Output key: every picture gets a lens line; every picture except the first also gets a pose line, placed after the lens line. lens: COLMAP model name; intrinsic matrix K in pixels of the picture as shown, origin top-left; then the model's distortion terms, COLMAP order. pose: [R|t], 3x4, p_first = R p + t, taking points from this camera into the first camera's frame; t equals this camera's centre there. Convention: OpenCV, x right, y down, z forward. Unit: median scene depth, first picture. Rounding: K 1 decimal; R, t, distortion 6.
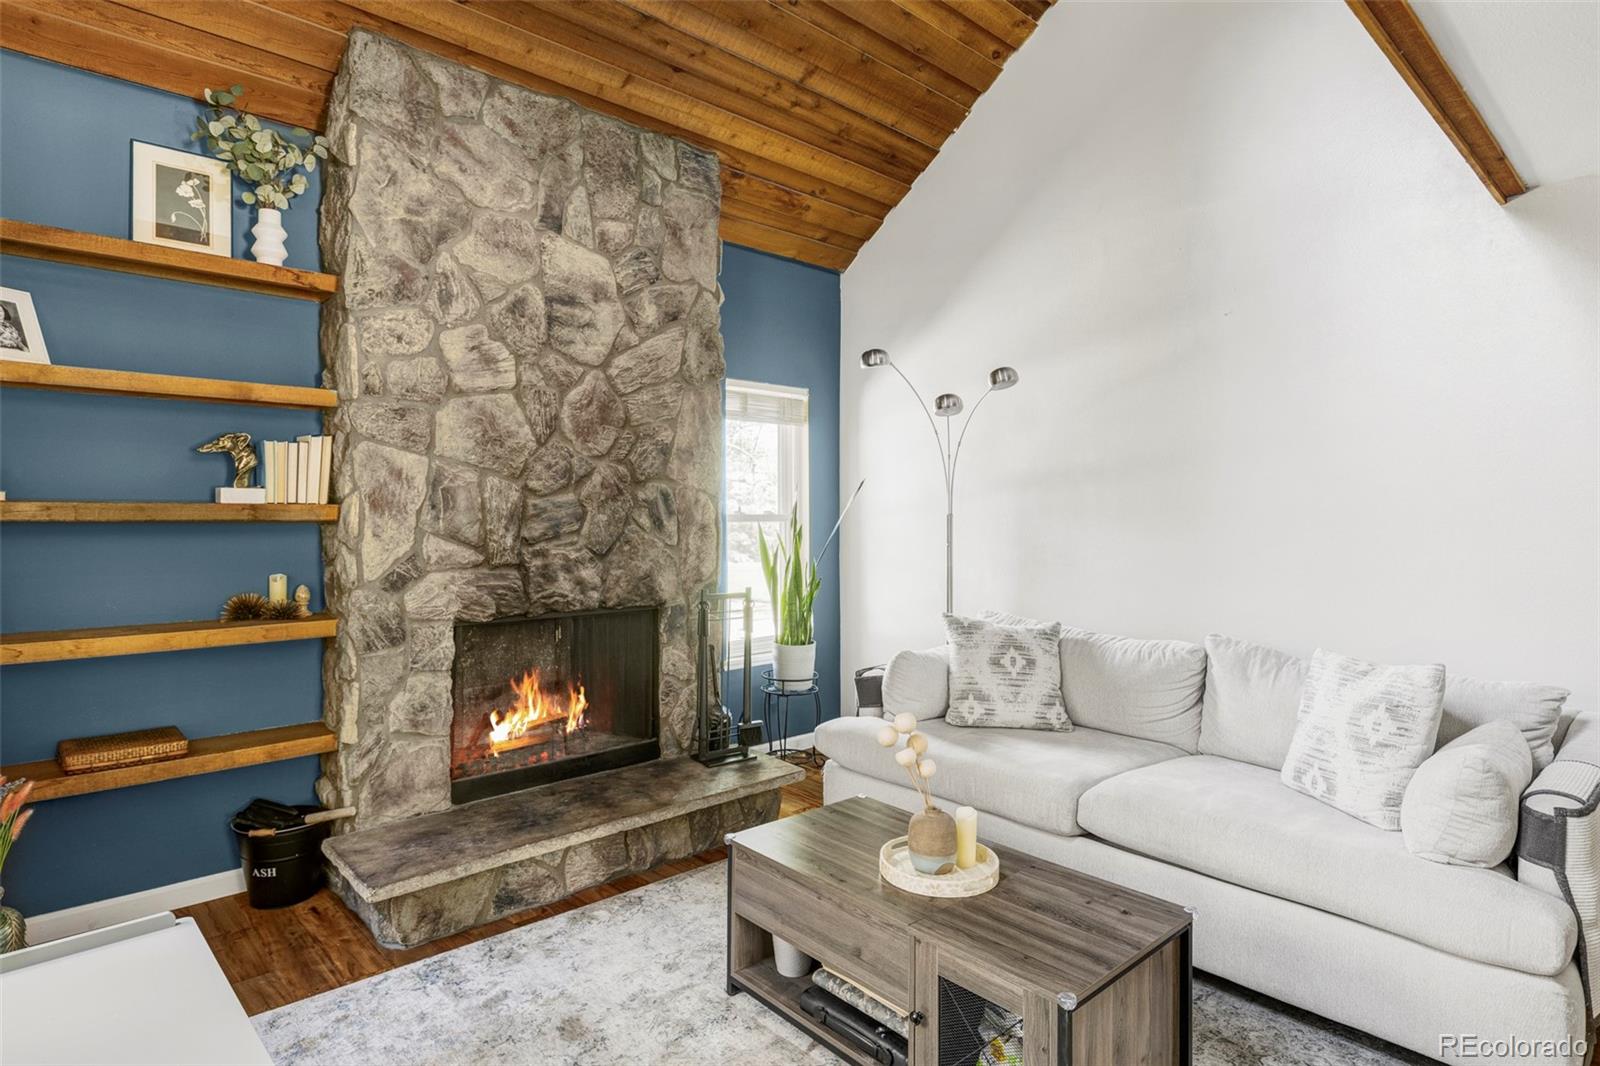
lens RADIAL K [[869.1, 0, 811.4], [0, 869.1, 505.4], [0, 0, 1]] dist [-0.000390, 0.002805]
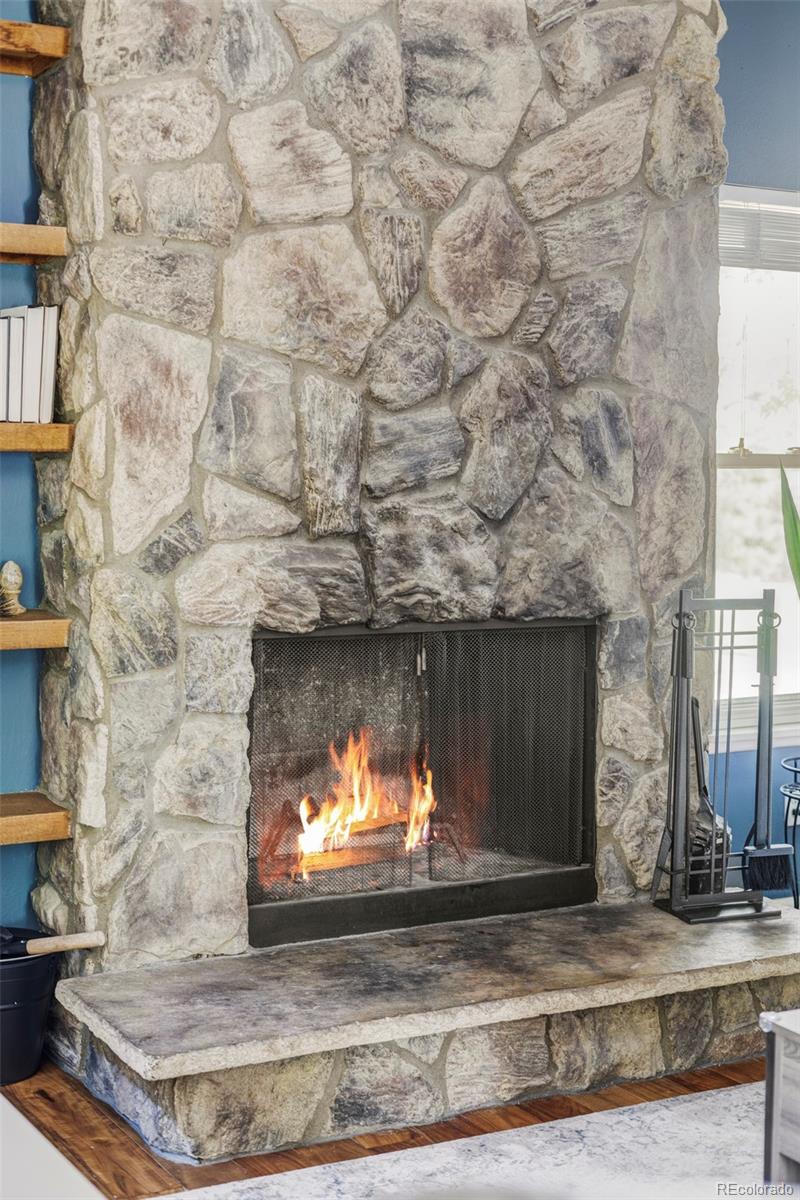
lens RADIAL K [[1775.5, 0, 346.9], [0, 1775.5, 558.1], [0, 0, 1]] dist [-0.005970, 0.000000]
pose [[0.964691, 0.018683, -0.262720, -0.043887], [-0.003410, 0.998283, 0.058470, 0.017178], [0.263361, -0.055510, 0.963099, -0.098685]]
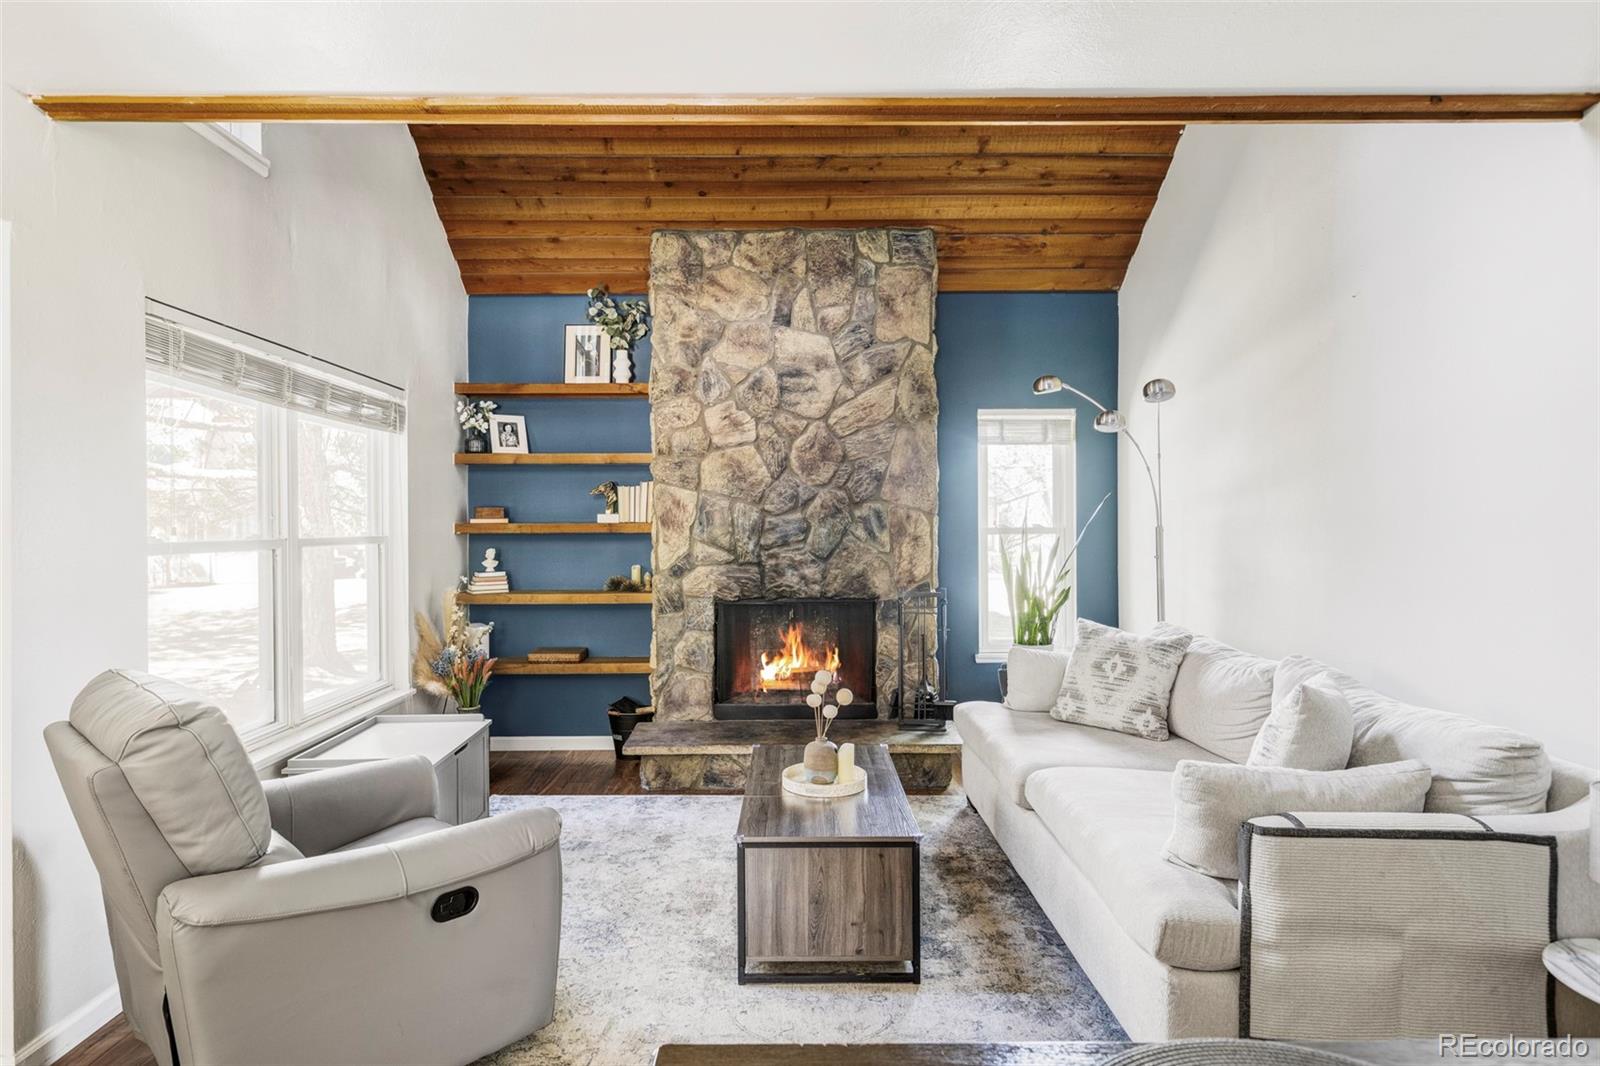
lens RADIAL K [[866.6, 0, 767.1], [0, 866.6, 525.1], [0, 0, 1]] dist [-0.001043, 0.001086]
pose [[0.733033, -0.007777, -0.680149, 0.657999], [0.011751, 0.999930, 0.001231, 0.003238], [0.680092, -0.008895, 0.733073, -0.045991]]
